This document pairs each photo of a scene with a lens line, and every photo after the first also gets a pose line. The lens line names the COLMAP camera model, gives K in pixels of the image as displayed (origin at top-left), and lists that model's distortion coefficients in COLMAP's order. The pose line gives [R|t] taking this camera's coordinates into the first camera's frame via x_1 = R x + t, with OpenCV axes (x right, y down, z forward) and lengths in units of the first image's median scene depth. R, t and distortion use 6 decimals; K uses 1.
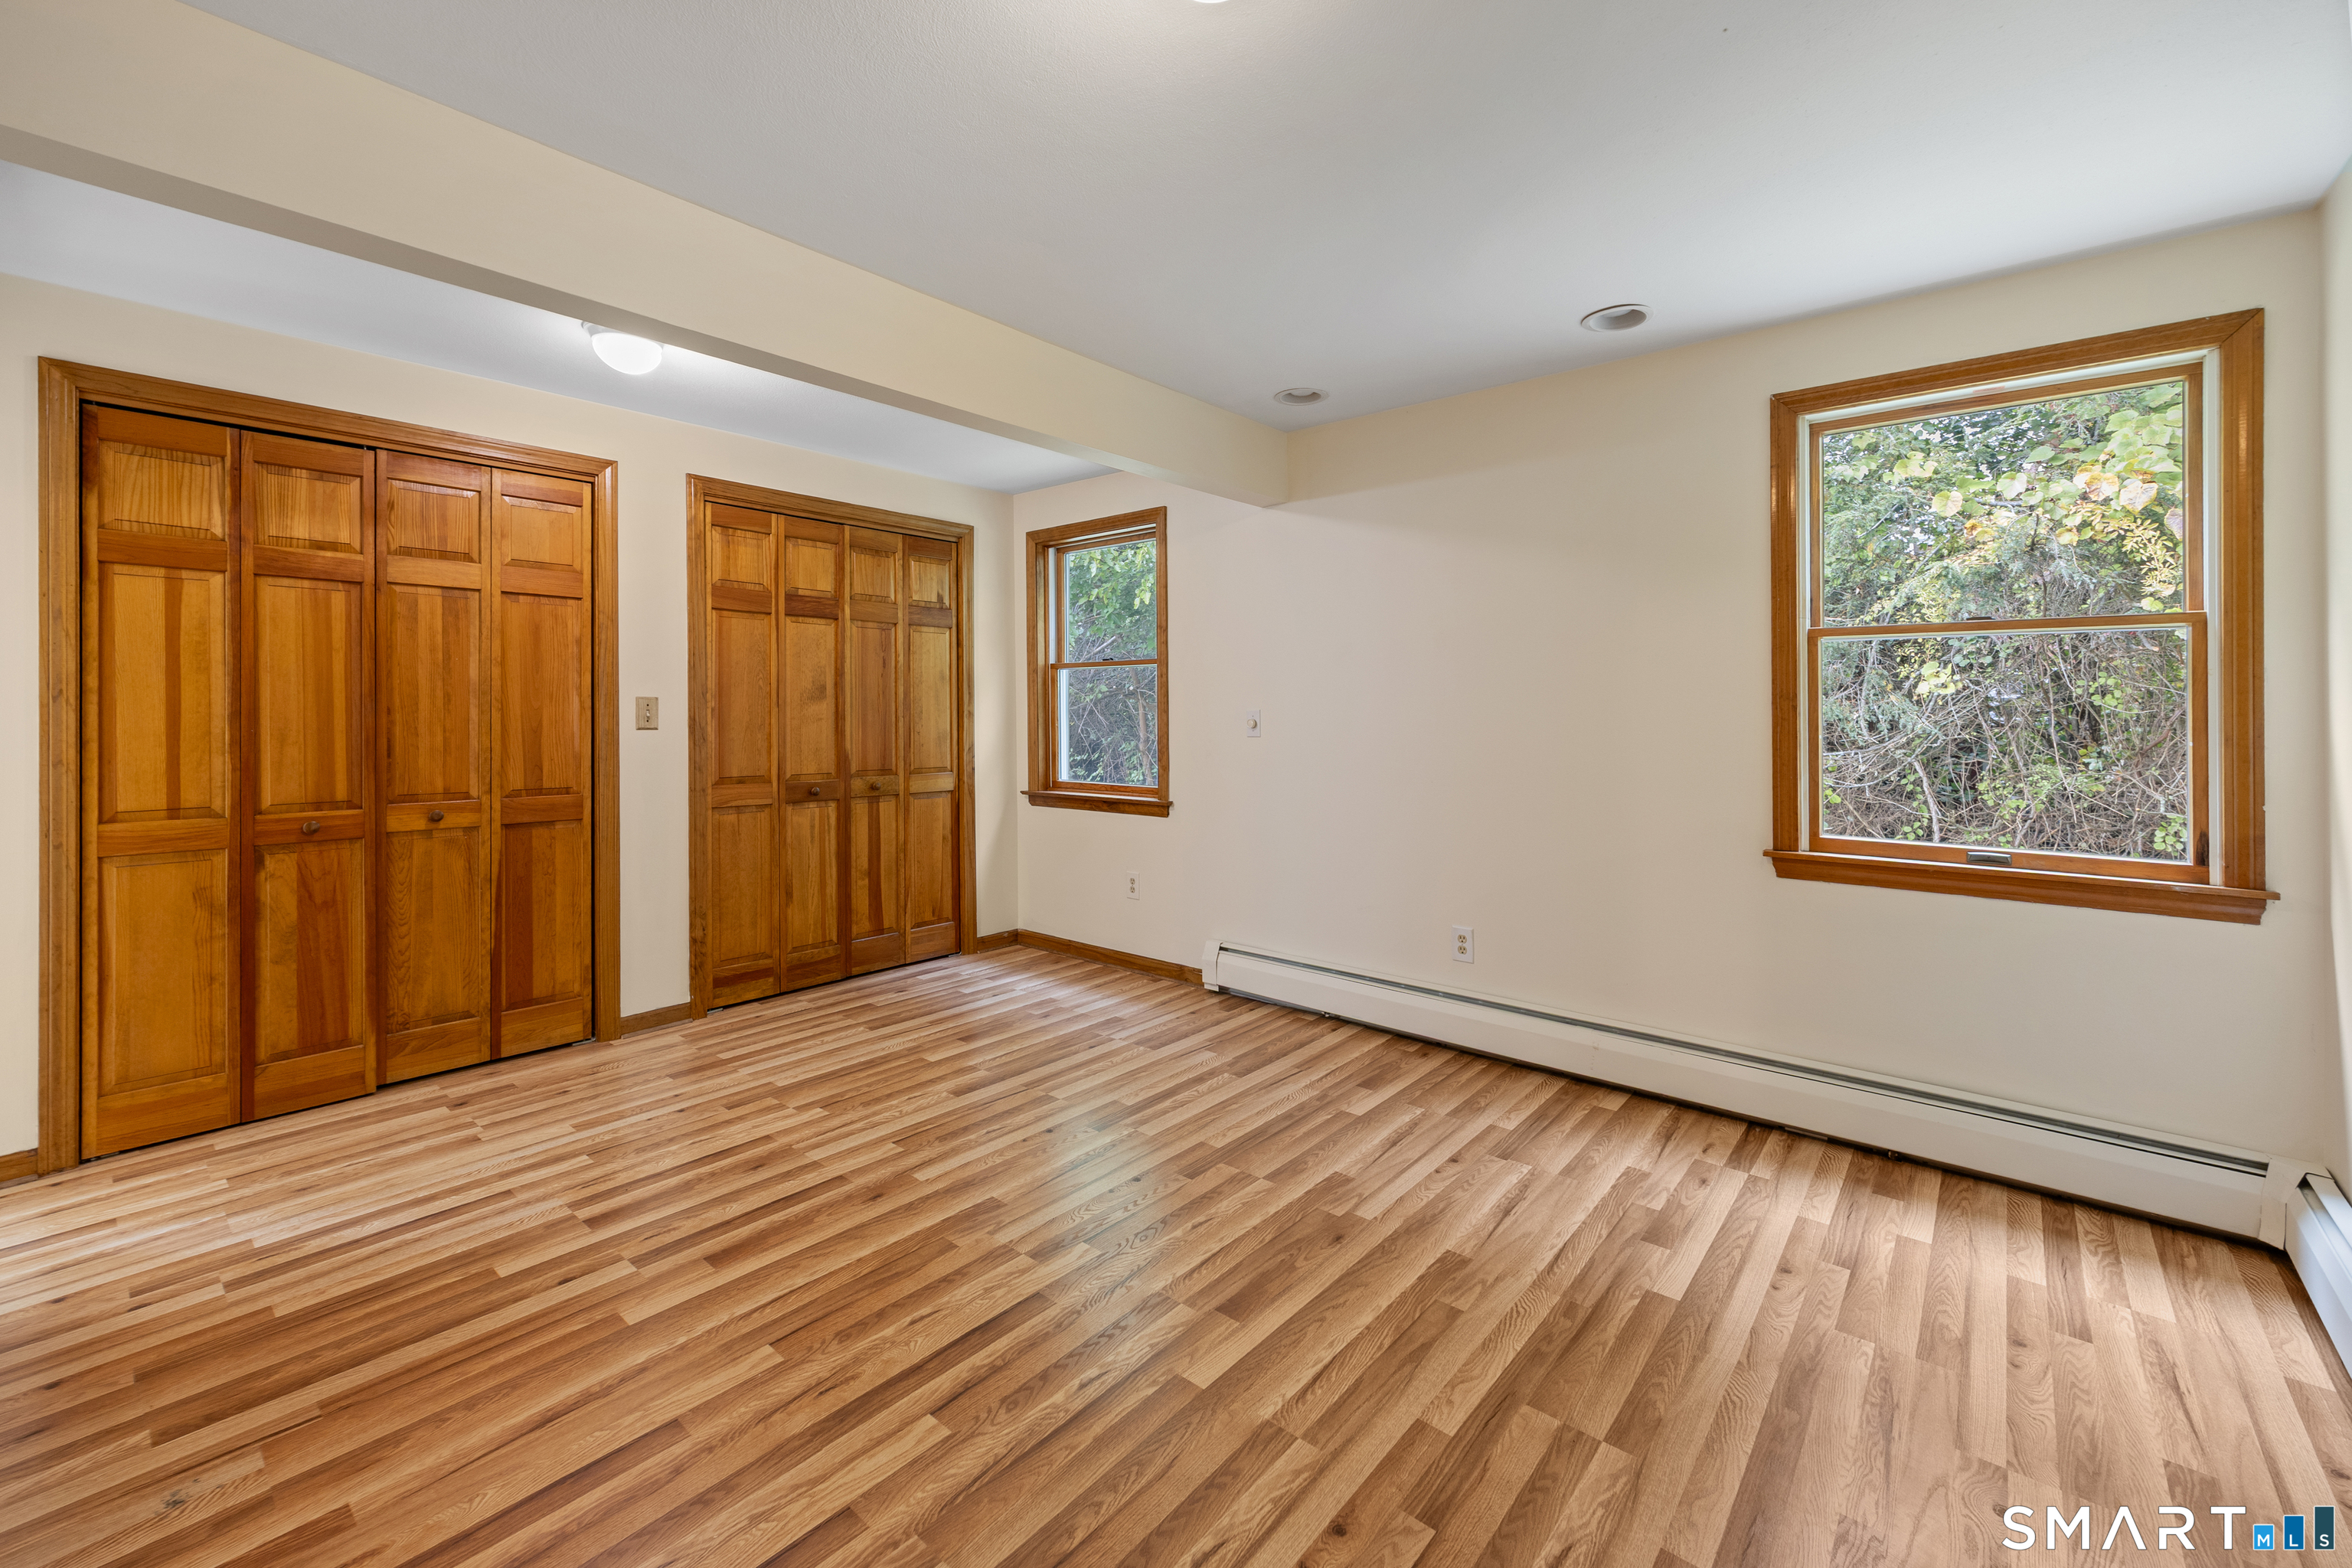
lens RADIAL K [[953.1, 0, 1174.8], [0, 953.1, 706.7], [0, 0, 1]] dist [0.000653, 0.000132]
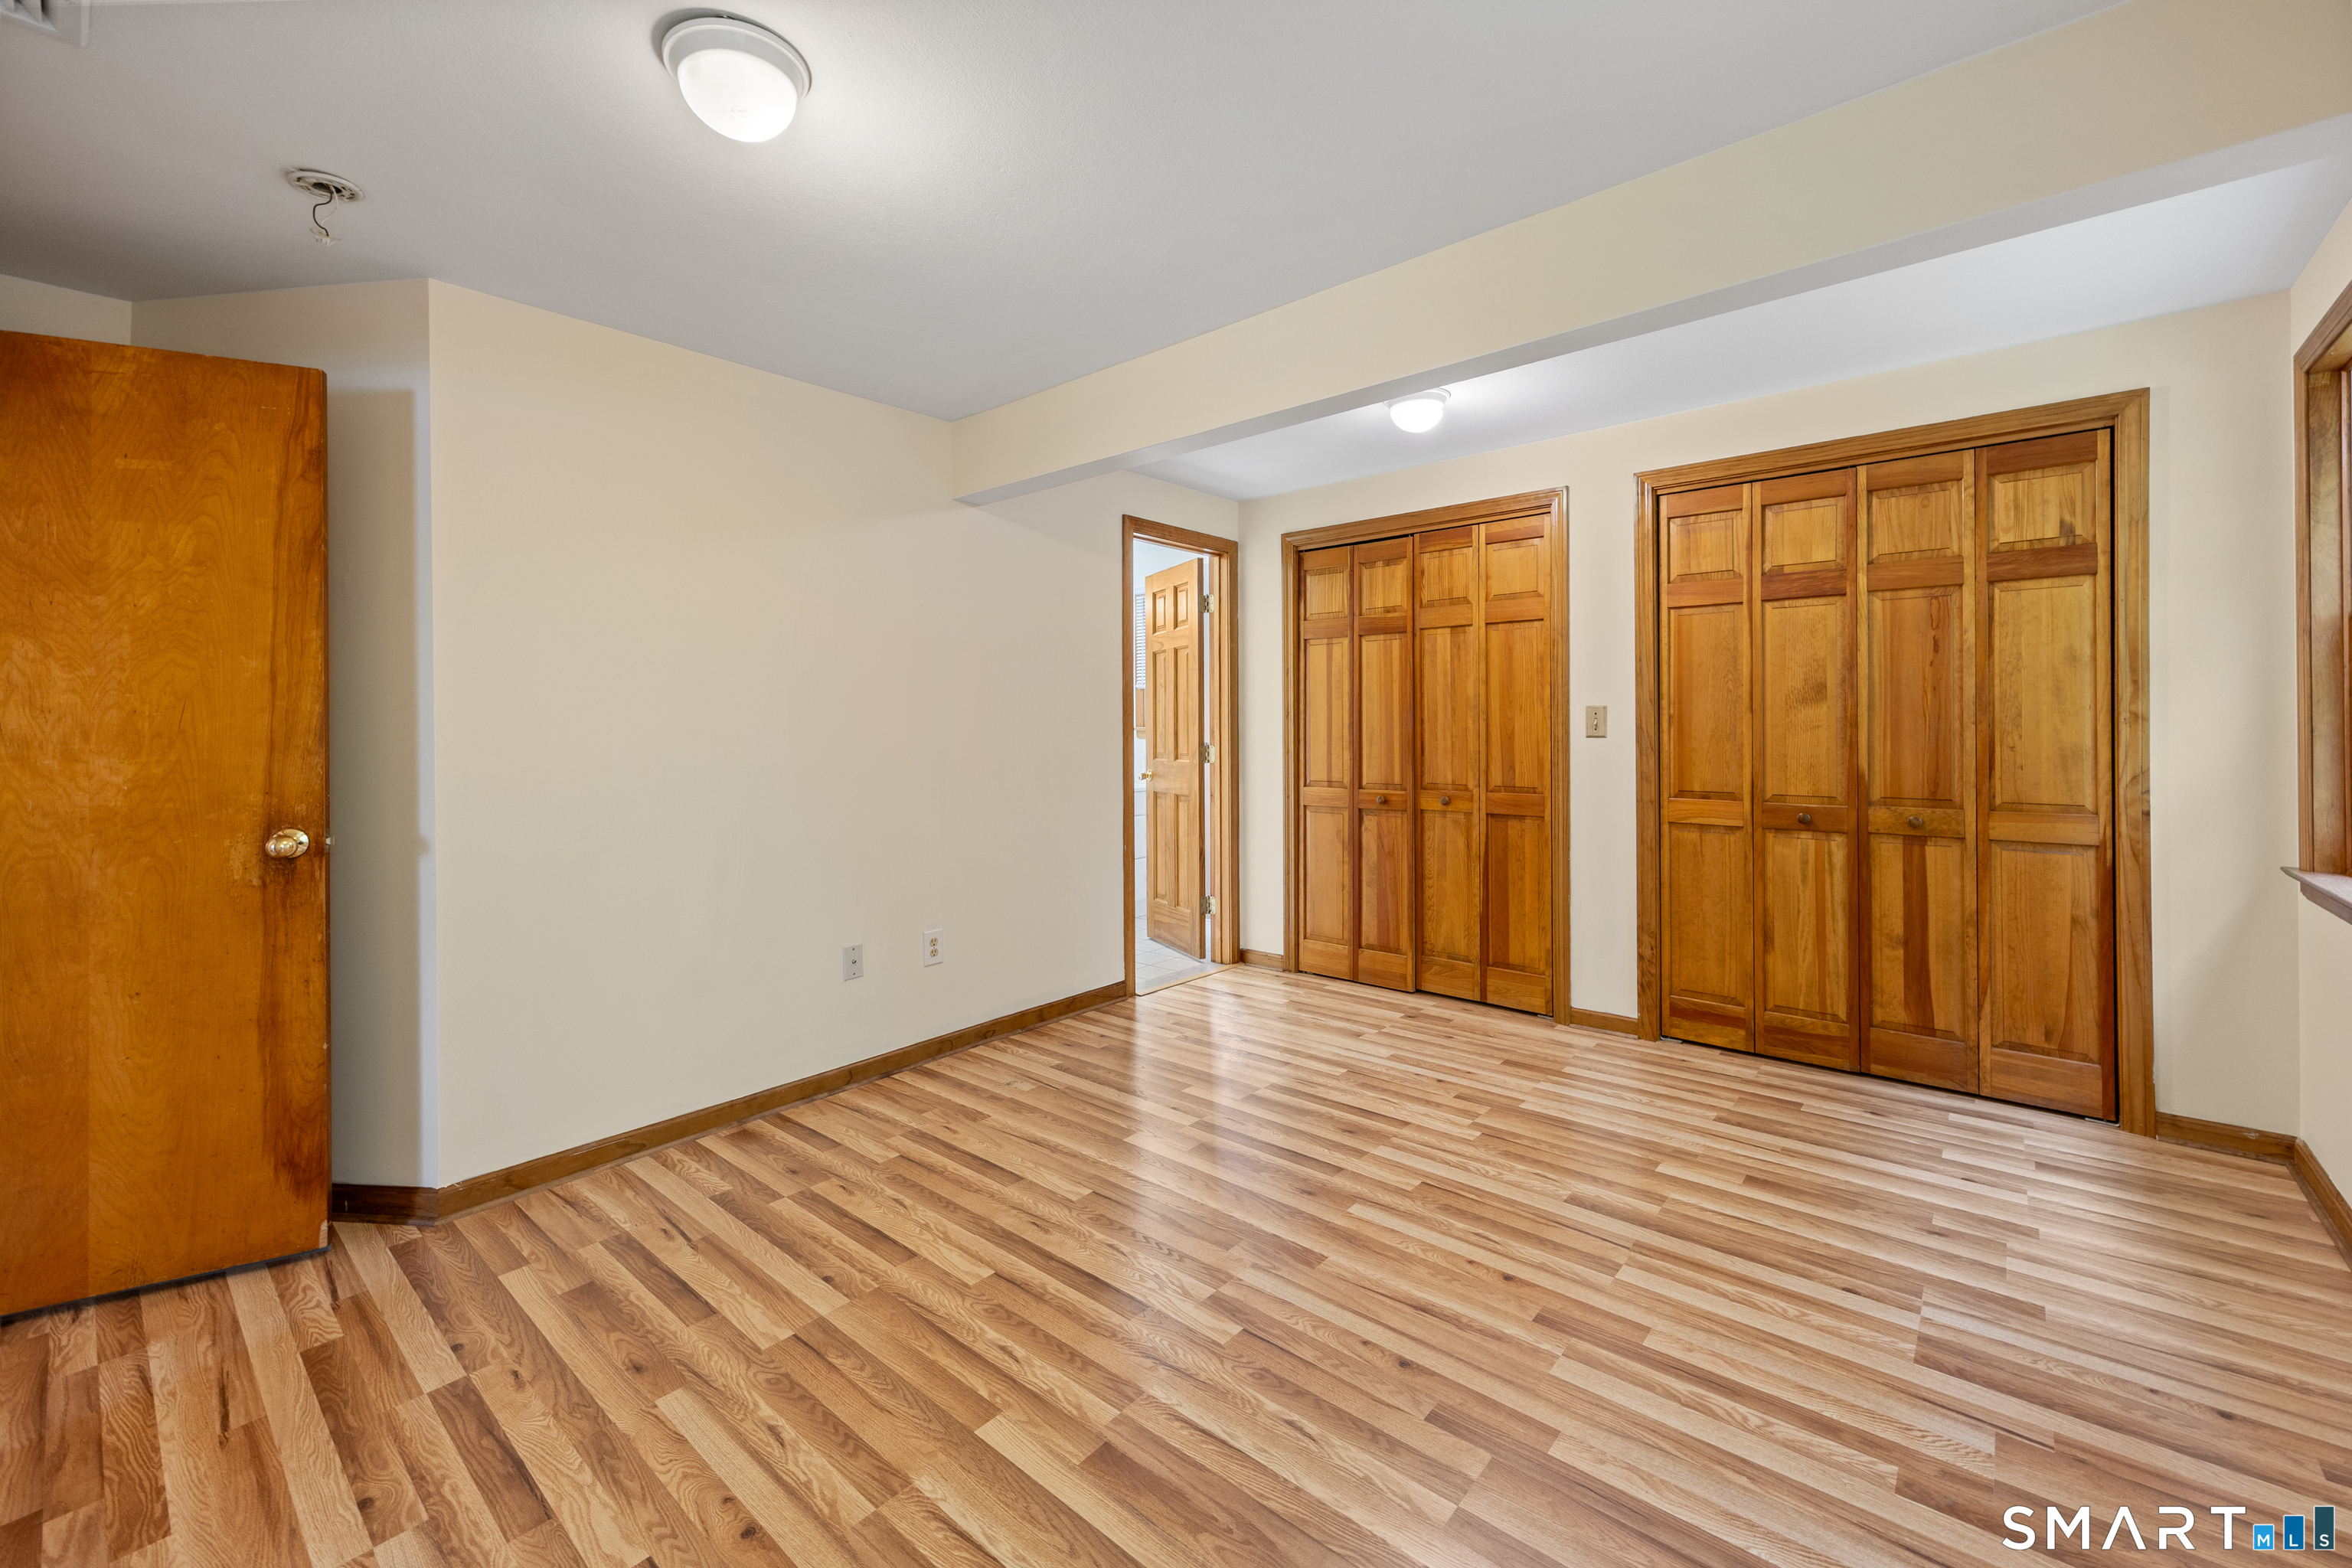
lens RADIAL K [[950.6, 0, 1222.4], [0, 950.6, 732.6], [0, 0, 1]] dist [0.001504, -0.000012]
pose [[0.024249, 0.007986, -0.999674, 0.558164], [0.016421, 0.999830, 0.008386, 0.004364], [0.999571, -0.016619, 0.024114, 0.699335]]
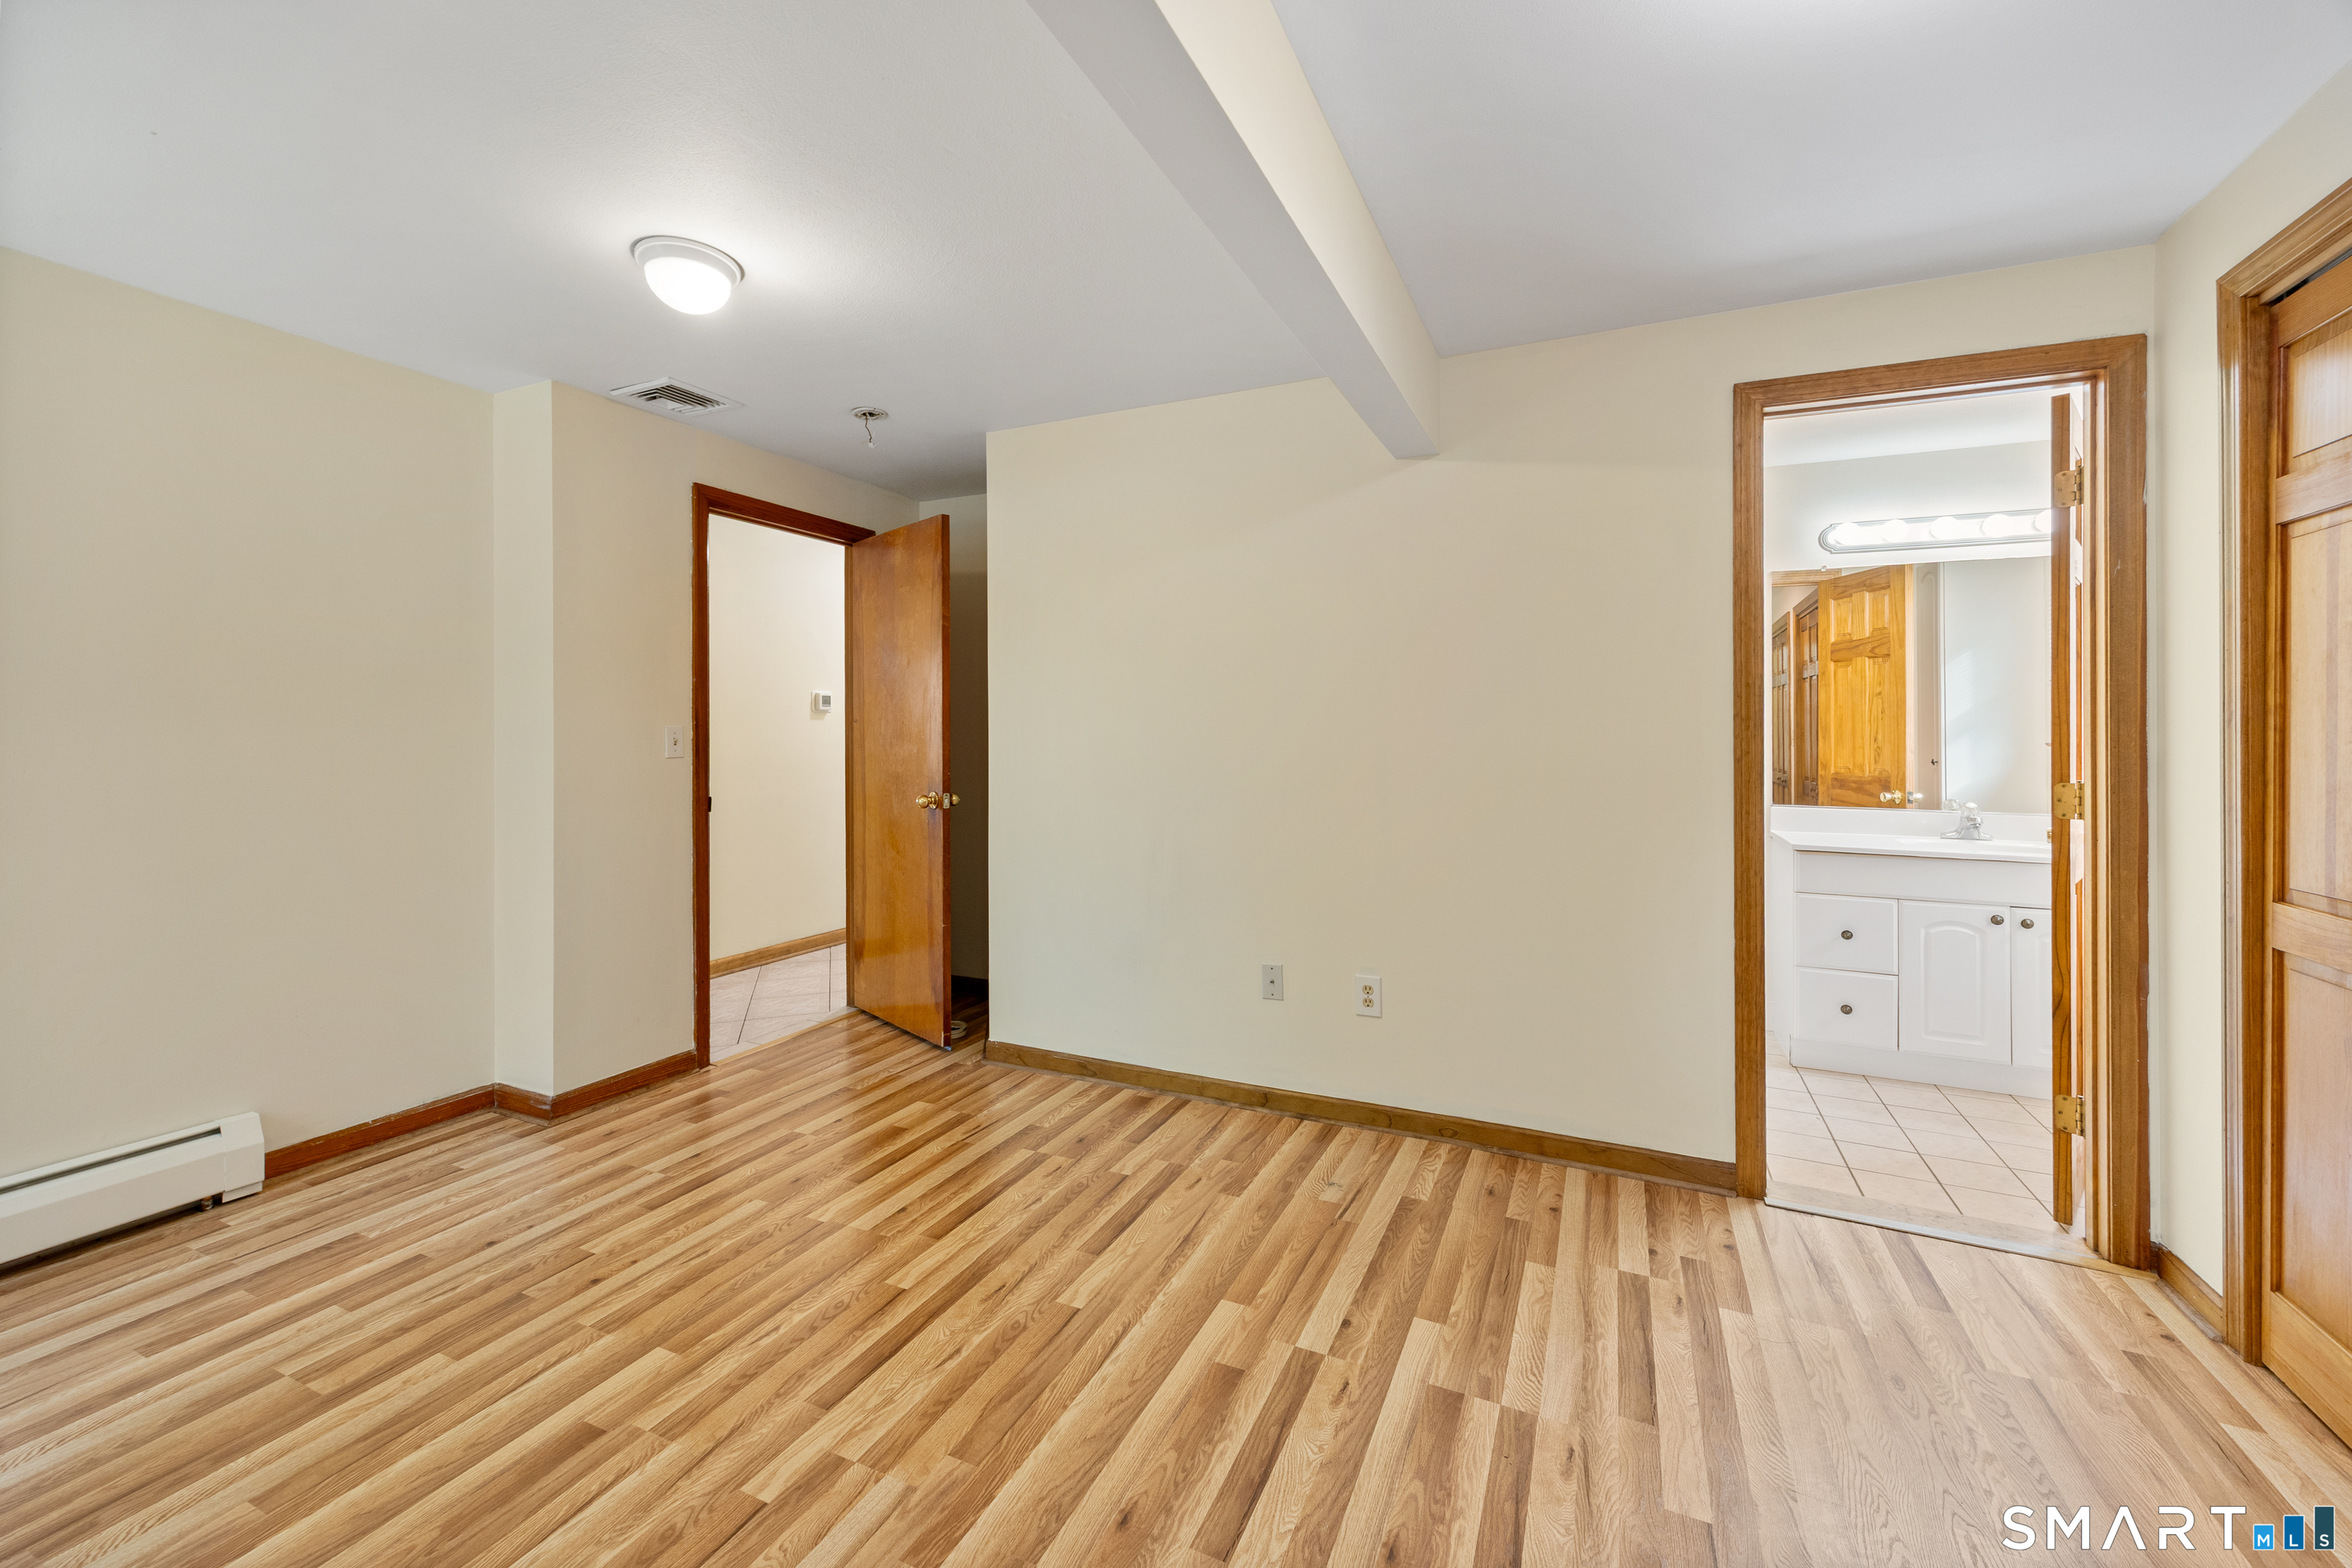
lens RADIAL K [[948.3, 0, 1167.5], [0, 948.3, 728.8], [0, 0, 1]] dist [0.001922, 0.000300]
pose [[-0.962926, -0.004215, -0.269733, -0.134602], [-0.000010, 0.999878, -0.015589, 0.008965], [0.269766, -0.015009, -0.962809, 1.260245]]
